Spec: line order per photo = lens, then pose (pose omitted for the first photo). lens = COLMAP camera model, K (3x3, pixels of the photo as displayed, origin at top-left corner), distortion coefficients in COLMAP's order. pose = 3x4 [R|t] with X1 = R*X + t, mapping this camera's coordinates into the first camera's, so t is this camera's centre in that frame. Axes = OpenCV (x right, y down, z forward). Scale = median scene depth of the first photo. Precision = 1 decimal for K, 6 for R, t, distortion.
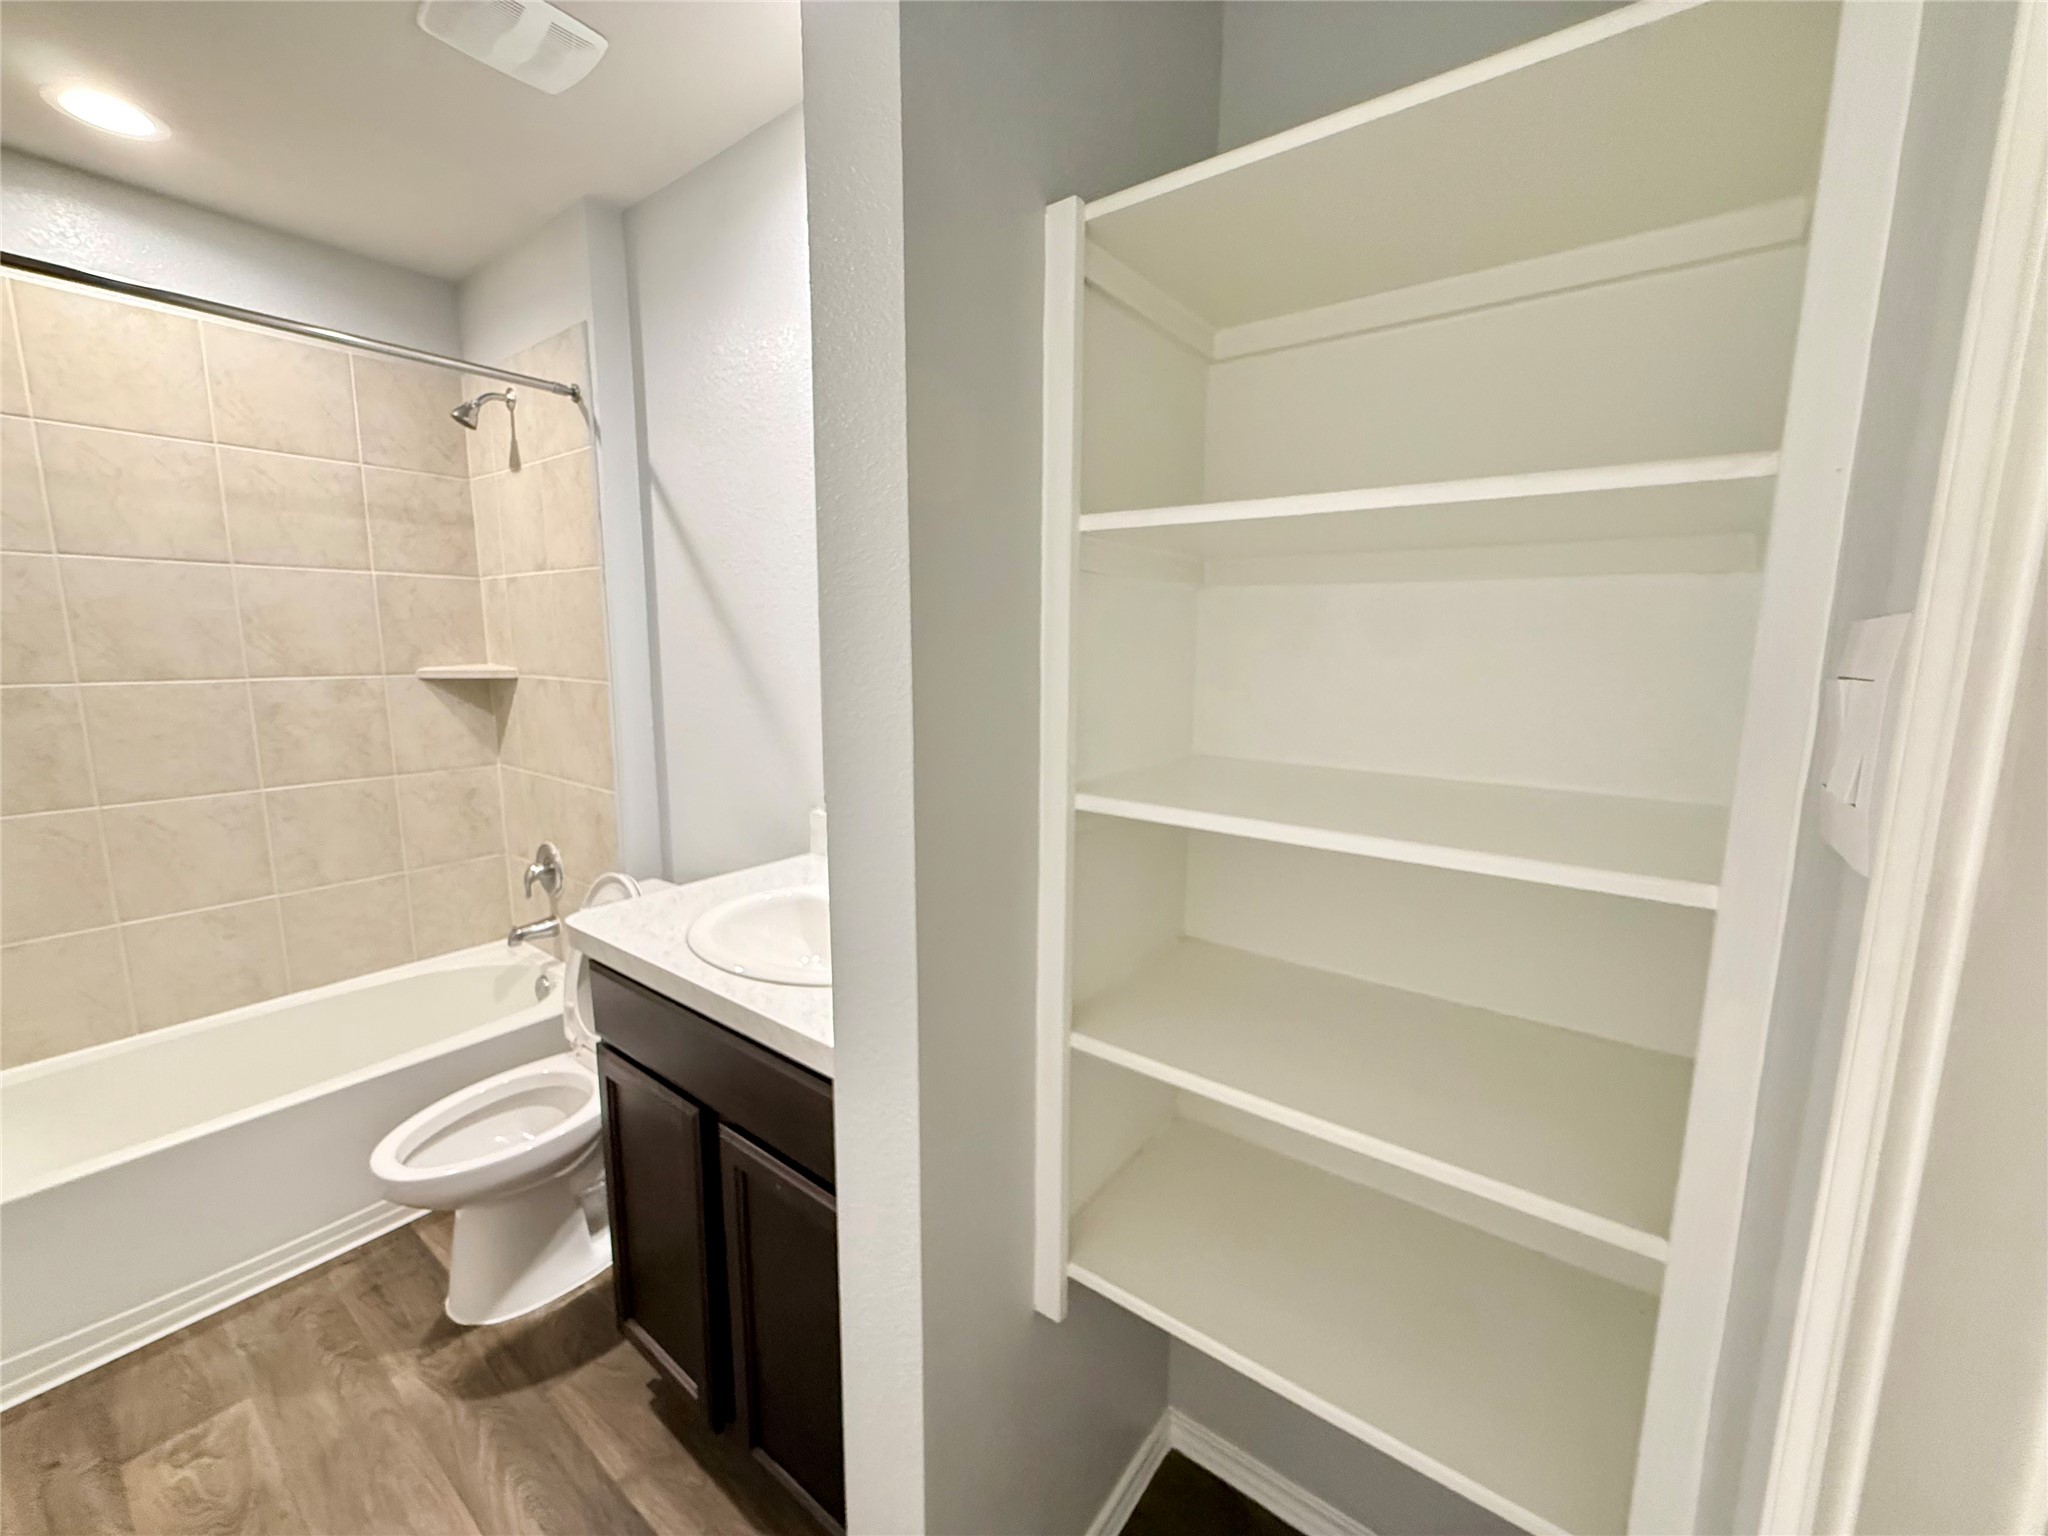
lens RADIAL K [[815.8, 0, 1021.4], [0, 815.8, 780.1], [0, 0, 1]] dist [-0.003209, 0.000627]
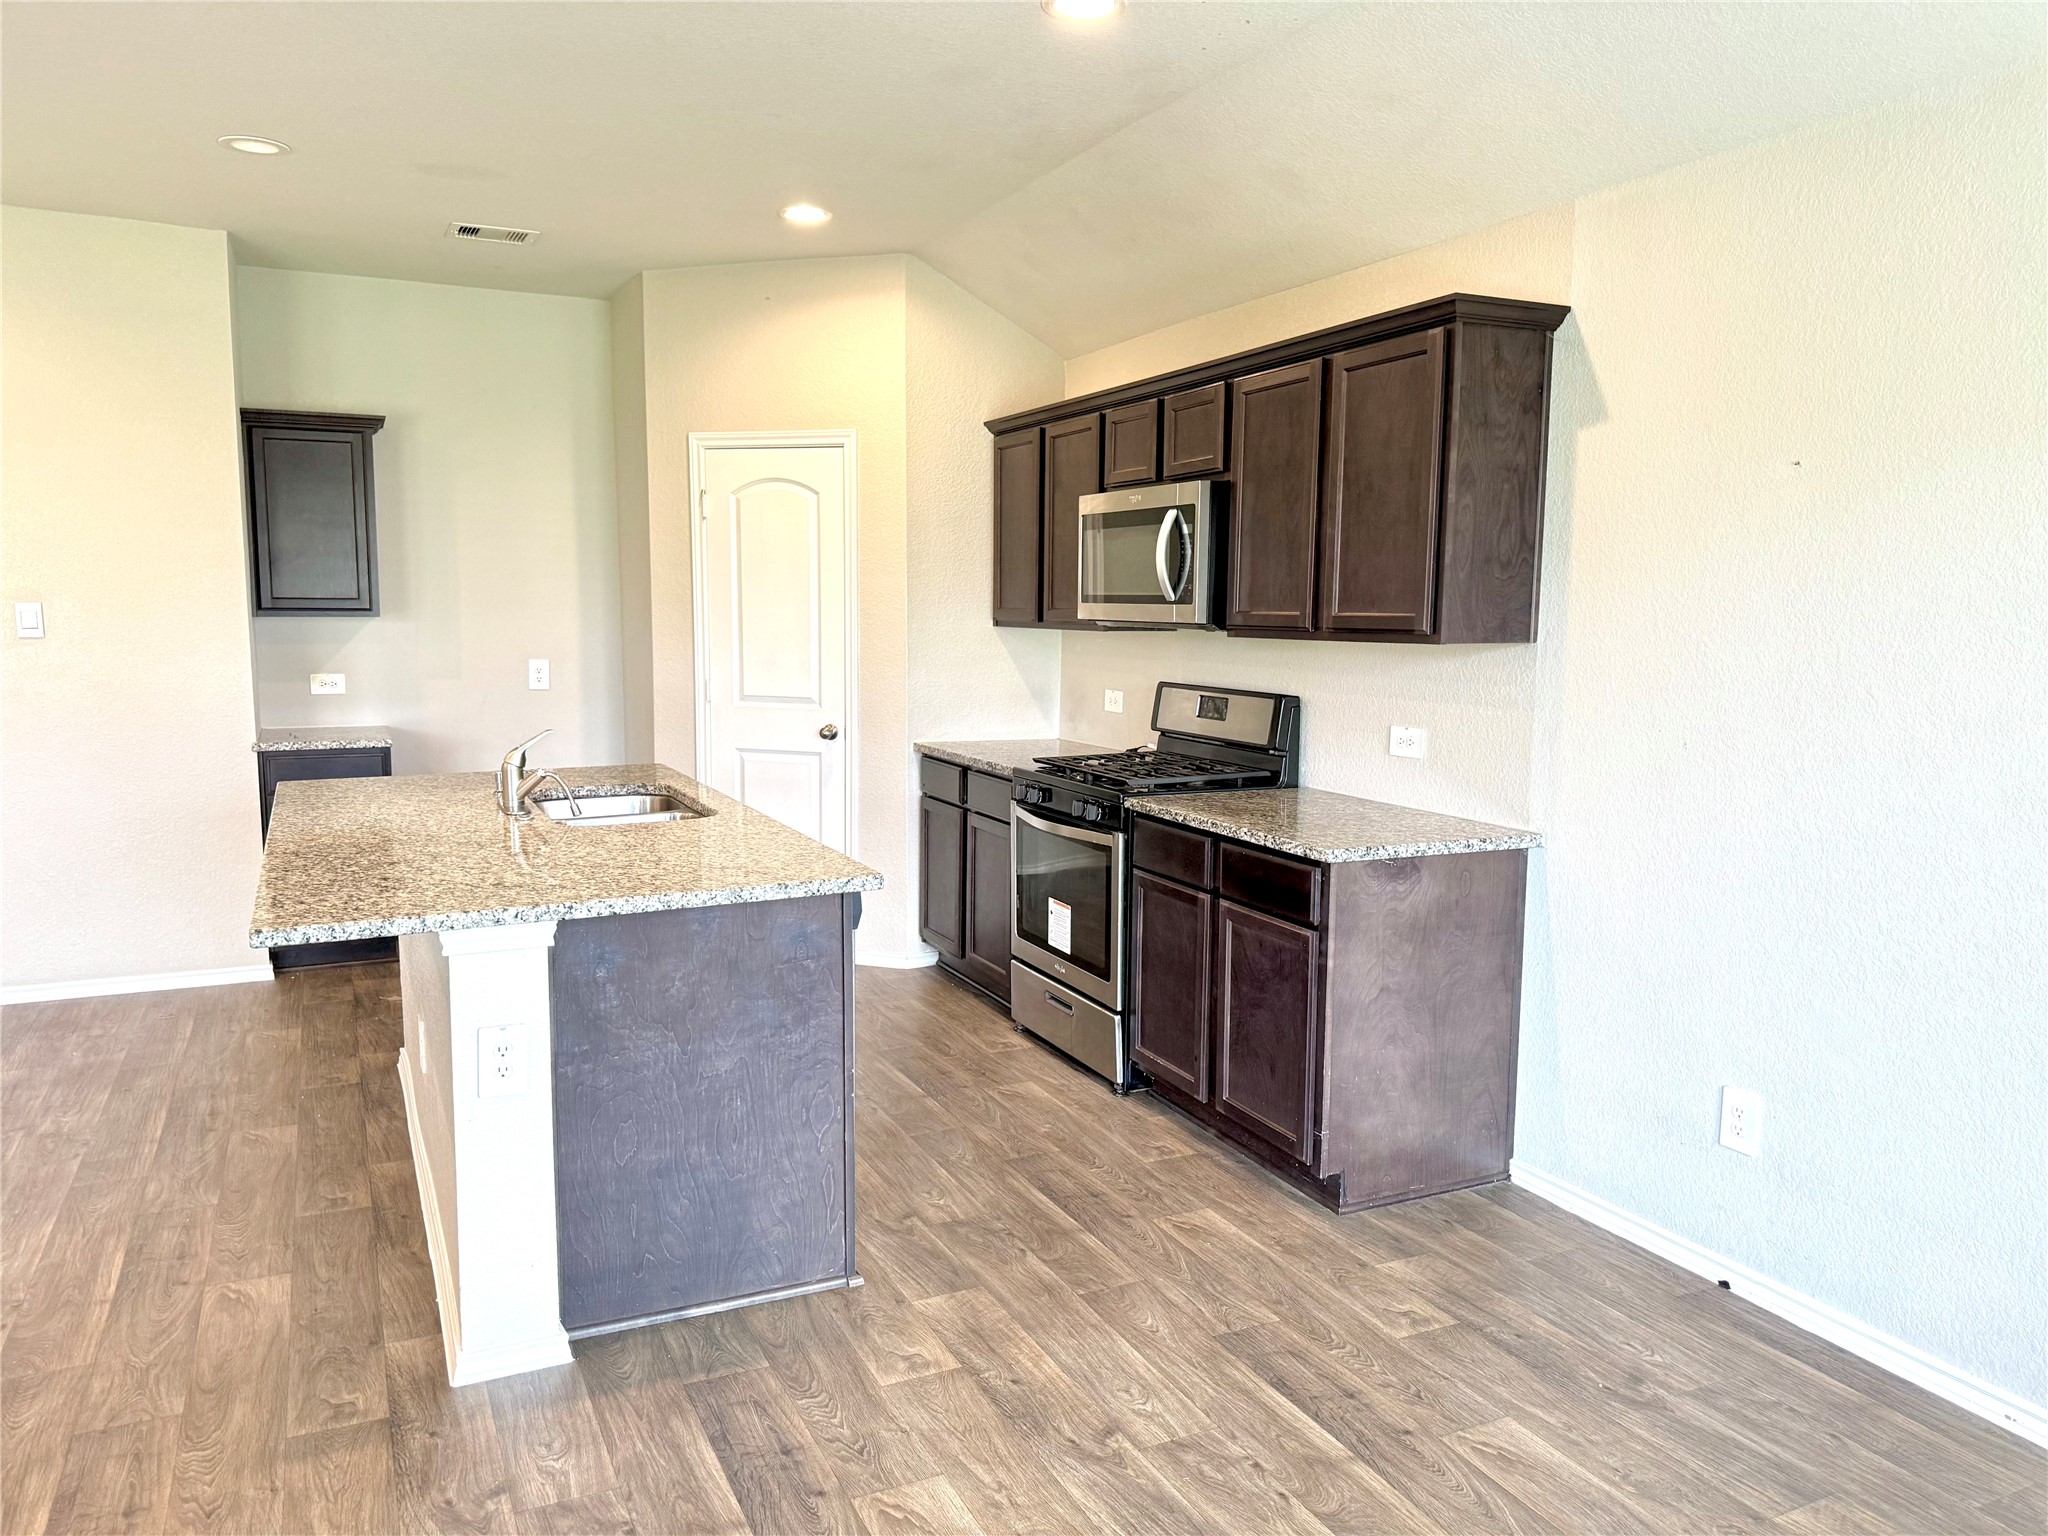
lens RADIAL K [[1452.5, 0, 1028.5], [0, 1452.5, 773.0], [0, 0, 1]] dist [0.059049, -0.069973]
pose [[-0.891760, -0.061102, 0.448365, -1.326328], [0.061004, 0.965563, 0.252916, -0.307961], [-0.448378, 0.252892, -0.857323, 1.613127]]
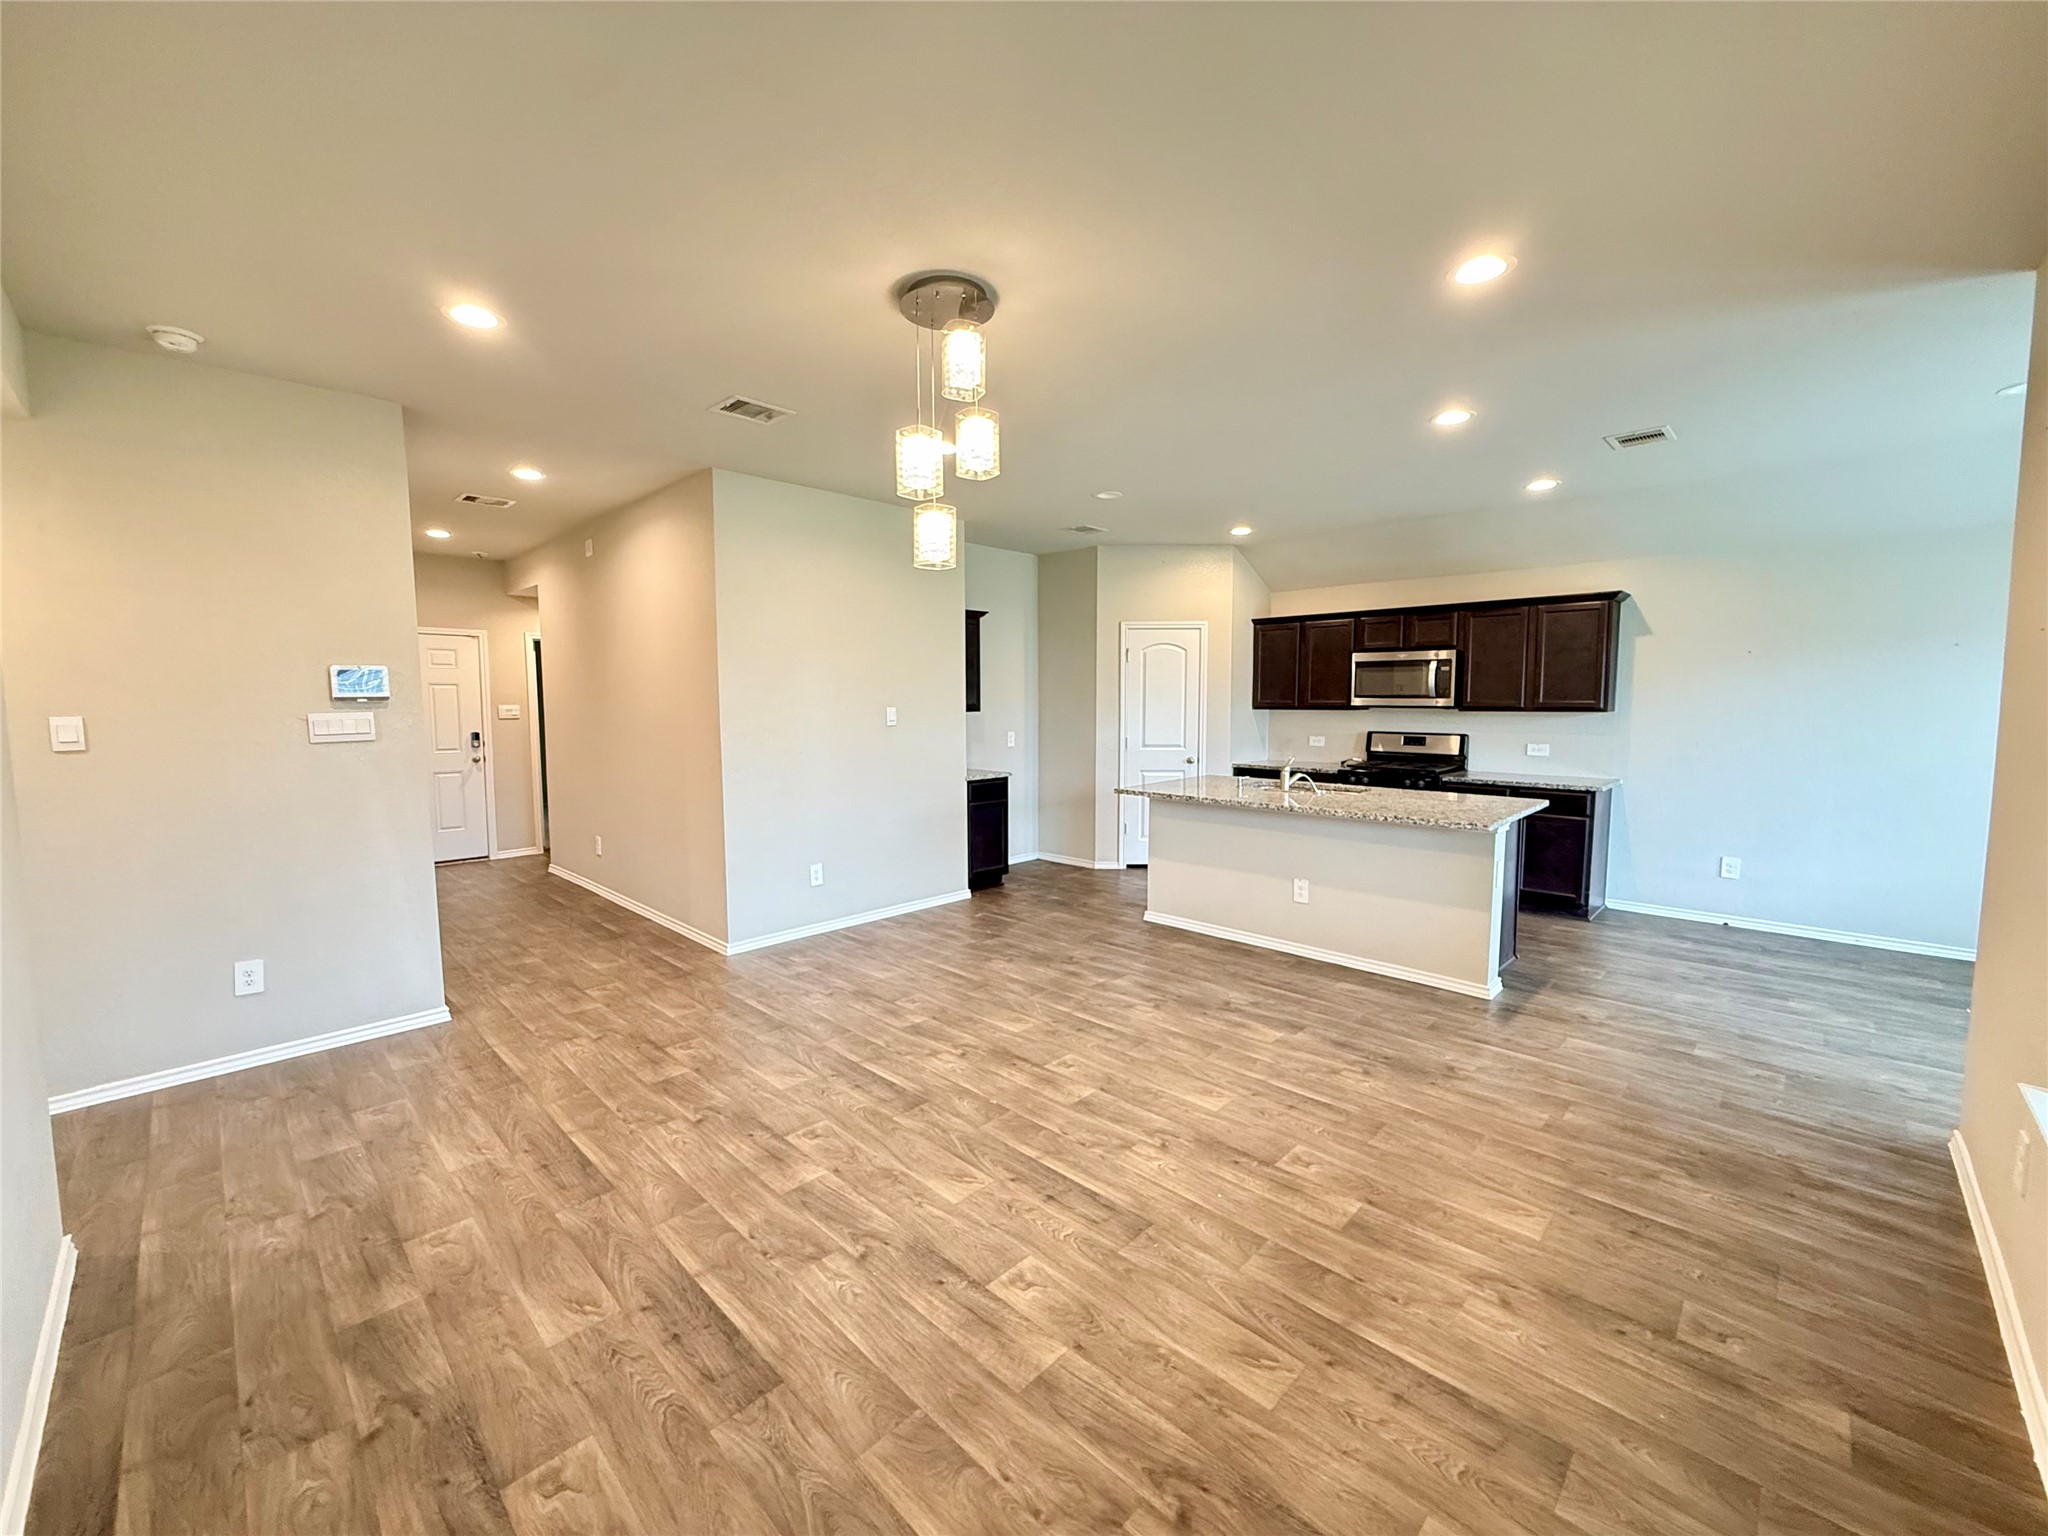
lens RADIAL K [[815.8, 0, 1018.1], [0, 815.8, 767.5], [0, 0, 1]] dist [-0.003209, 0.000627]
pose [[-0.992415, -0.005500, 0.122811, 0.505488], [0.023432, 0.972221, 0.232887, -0.469245], [-0.120680, 0.233999, -0.964718, 2.672626]]
